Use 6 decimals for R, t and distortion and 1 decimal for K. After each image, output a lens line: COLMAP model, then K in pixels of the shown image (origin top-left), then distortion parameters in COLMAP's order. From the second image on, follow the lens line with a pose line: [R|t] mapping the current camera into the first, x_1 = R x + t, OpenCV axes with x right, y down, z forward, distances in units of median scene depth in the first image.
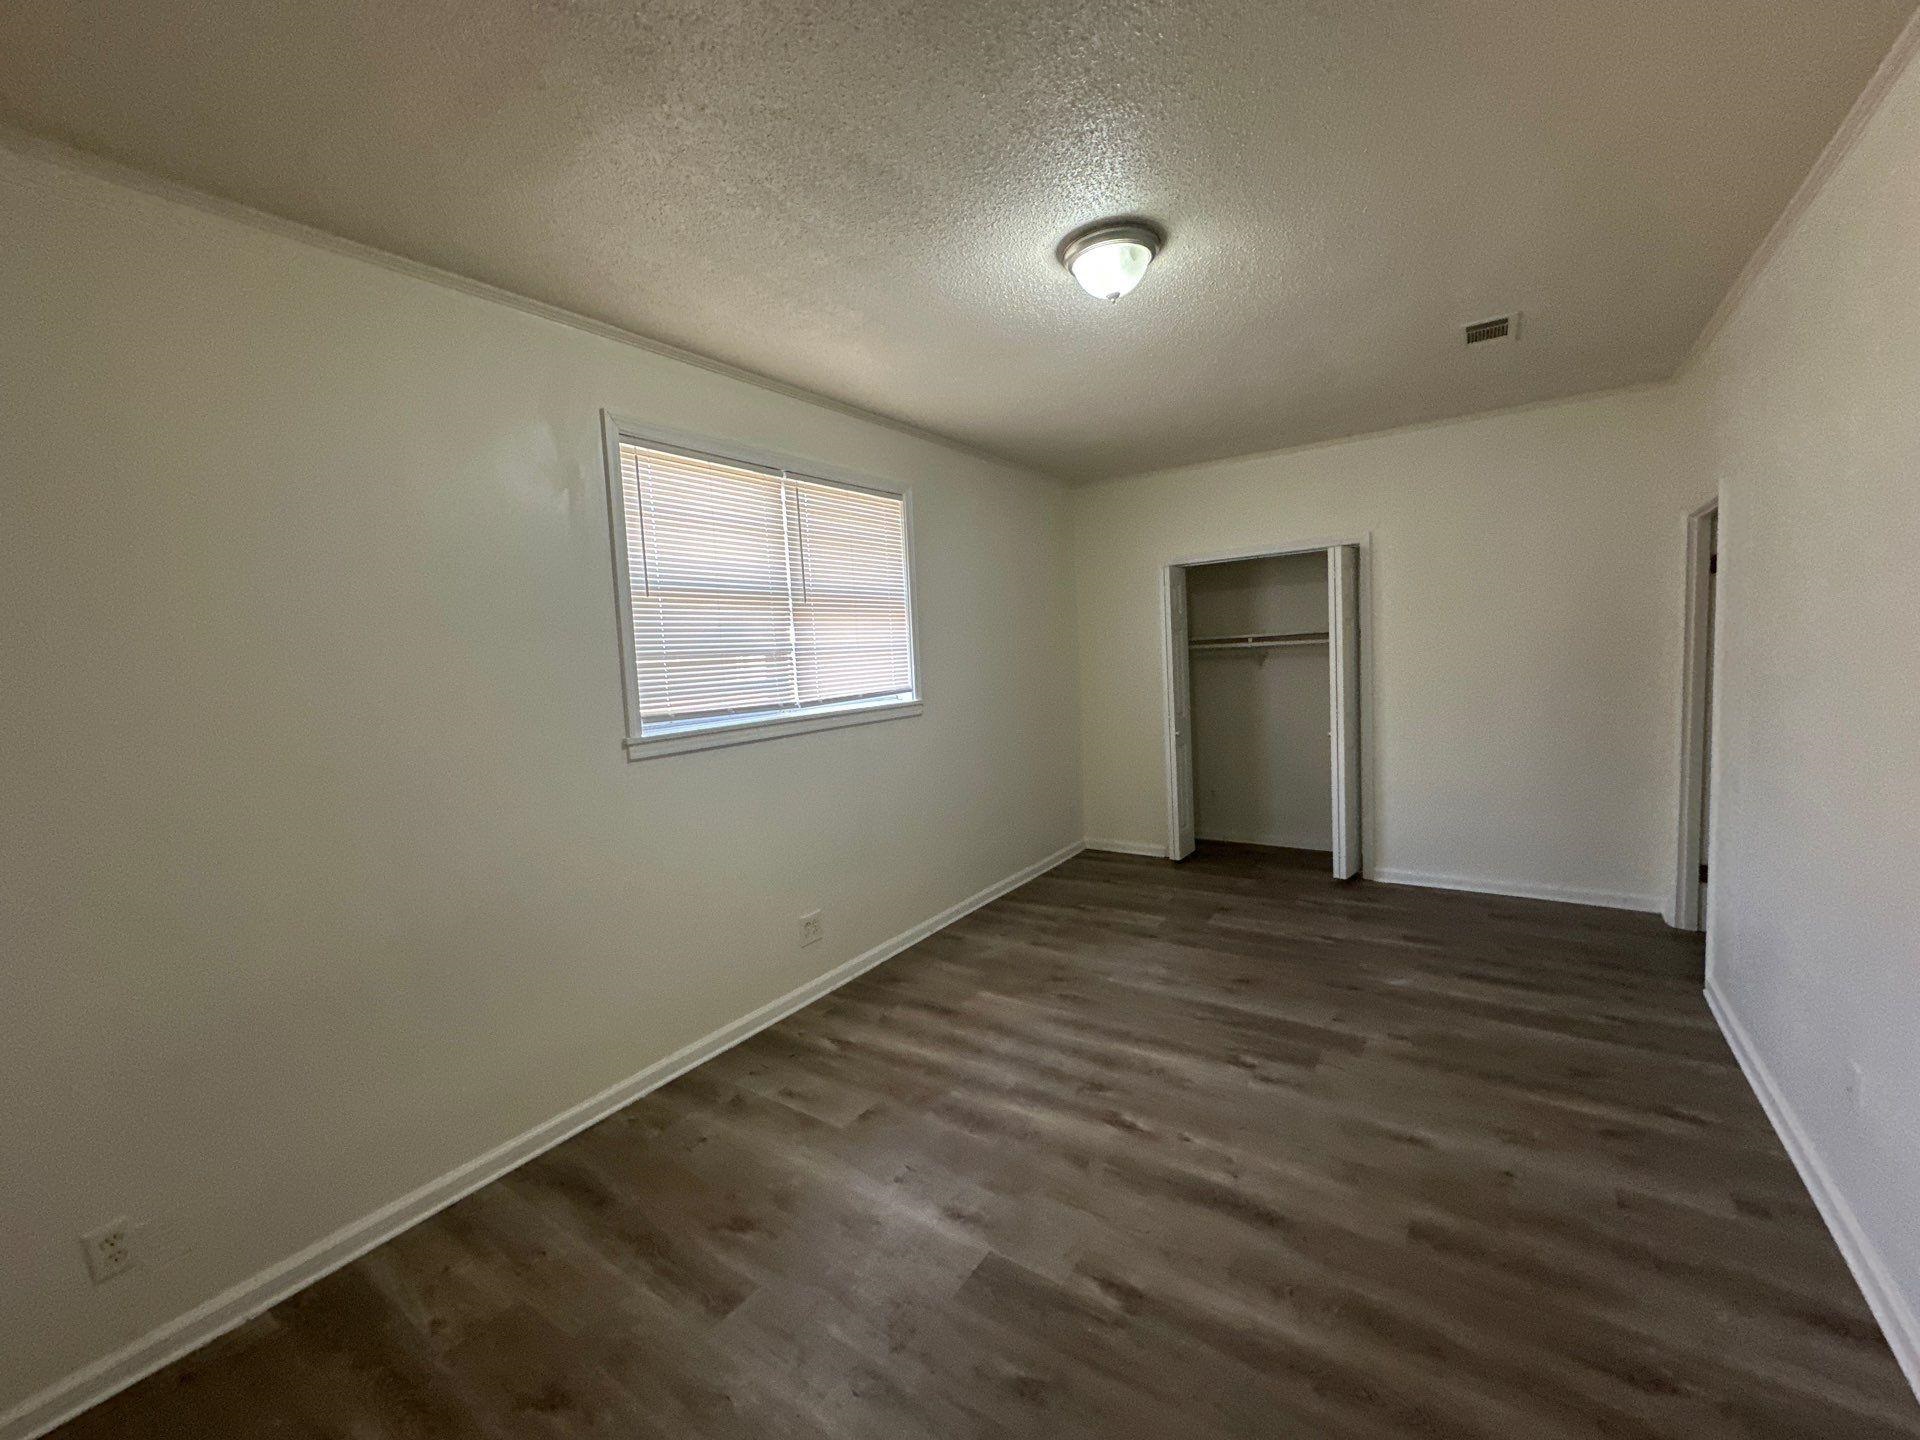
lens RADIAL K [[763.0, 0, 976.4], [0, 763.0, 714.0], [0, 0, 1]] dist [-0.004324, 0.000479]
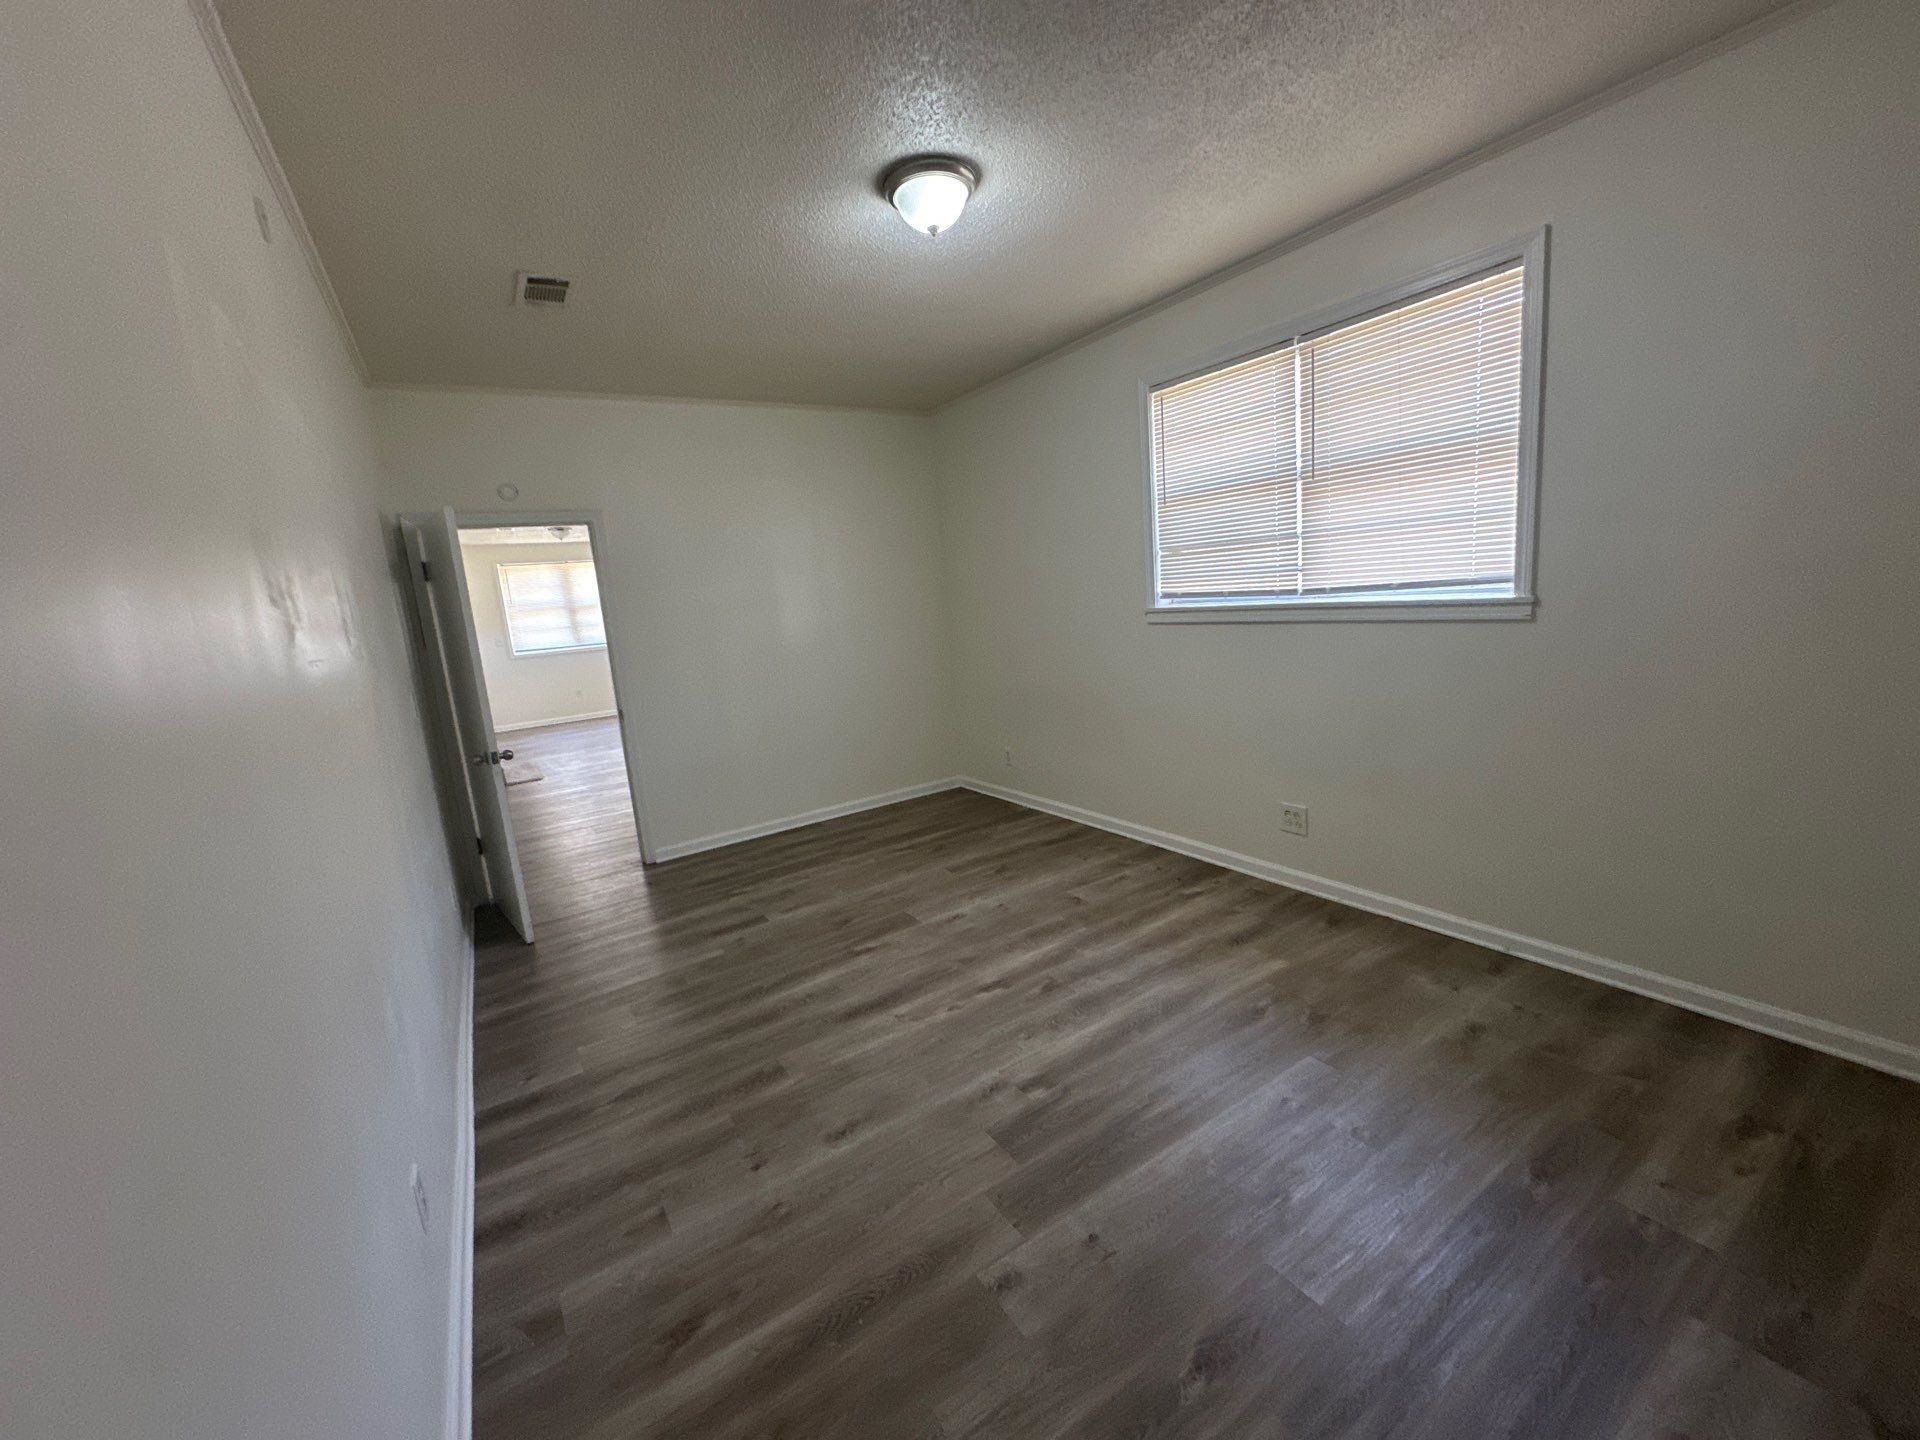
lens RADIAL K [[763.0, 0, 941.8], [0, 763.0, 720.6], [0, 0, 1]] dist [-0.004324, 0.000479]
pose [[-0.402427, 0.239769, -0.883495, 0.979420], [0.029740, 0.968006, 0.249157, -0.126449], [0.914969, 0.073992, -0.396682, 1.154074]]
